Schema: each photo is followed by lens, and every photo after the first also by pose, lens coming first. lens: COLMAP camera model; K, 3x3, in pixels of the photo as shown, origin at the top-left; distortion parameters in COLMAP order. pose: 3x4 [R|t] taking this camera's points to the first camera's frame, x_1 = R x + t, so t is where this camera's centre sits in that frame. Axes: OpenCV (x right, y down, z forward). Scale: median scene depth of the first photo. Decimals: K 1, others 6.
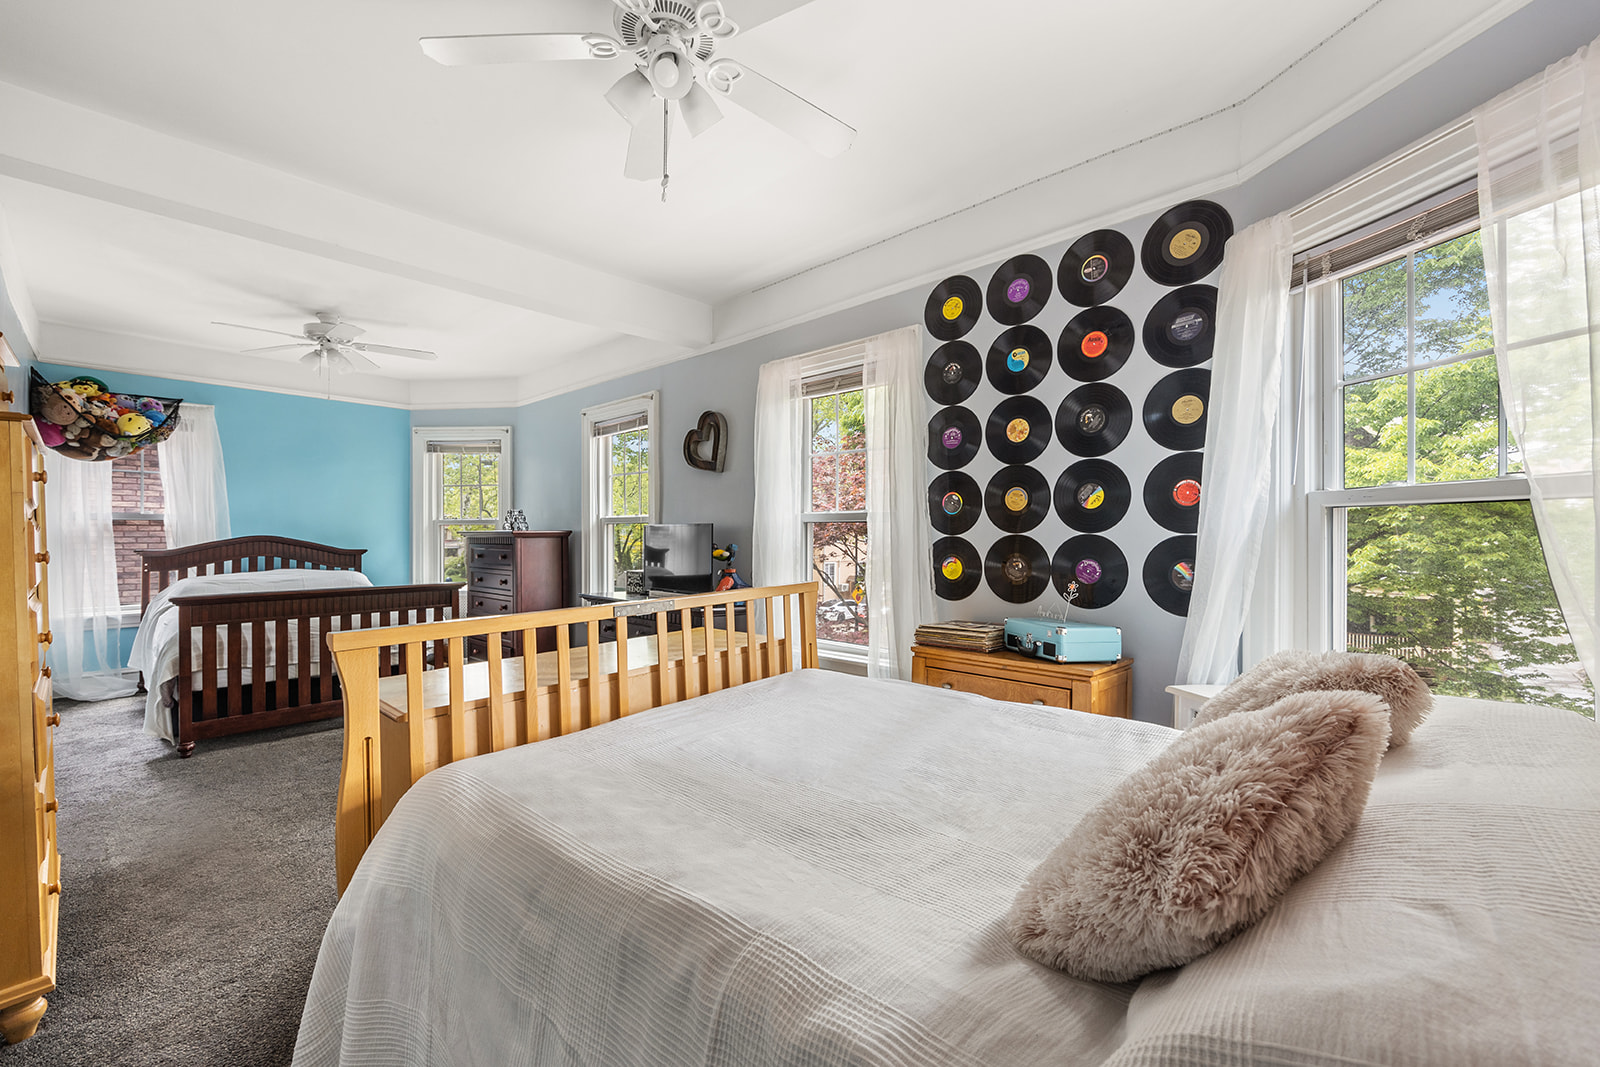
lens RADIAL K [[642.0, 0, 800.1], [0, 642.0, 538.4], [0, 0, 1]] dist [-0.001506, -0.000047]
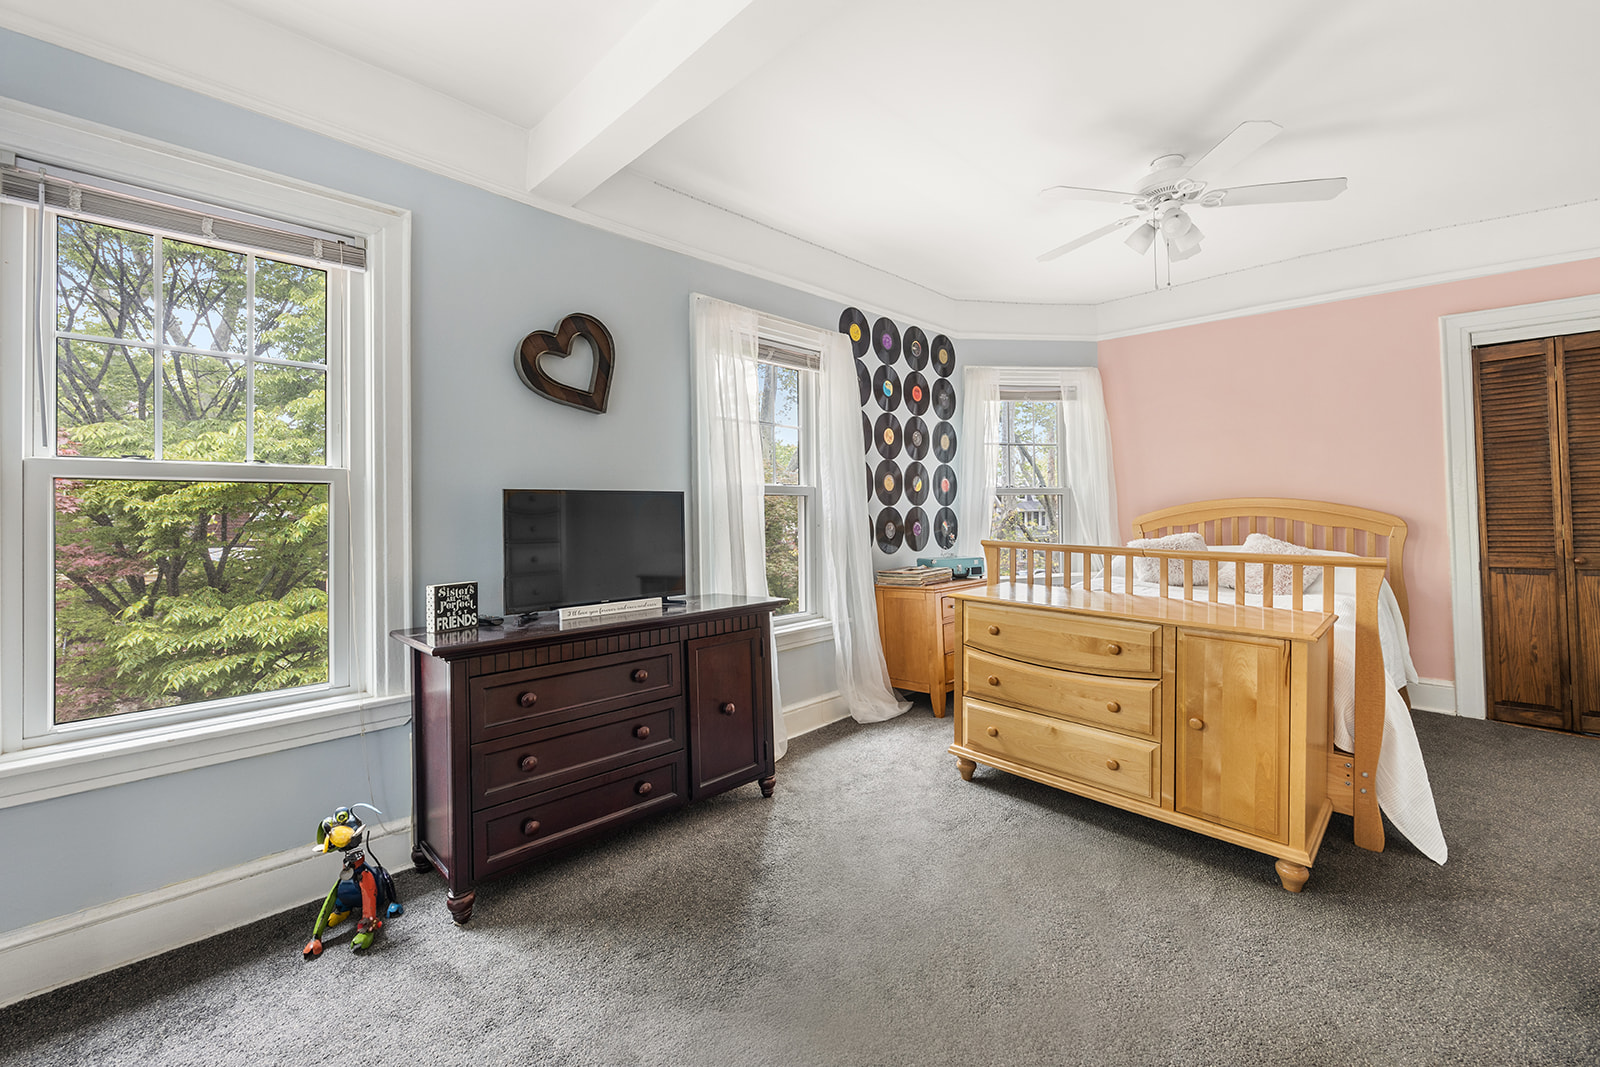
lens RADIAL K [[642.0, 0, 800.0], [0, 642.0, 525.8], [0, 0, 1]] dist [-0.001506, -0.000047]
pose [[0.060465, -0.023528, 0.997893, -1.179828], [0.008213, 0.999700, 0.023073, 0.002490], [-0.998137, 0.006800, 0.060640, 1.135632]]
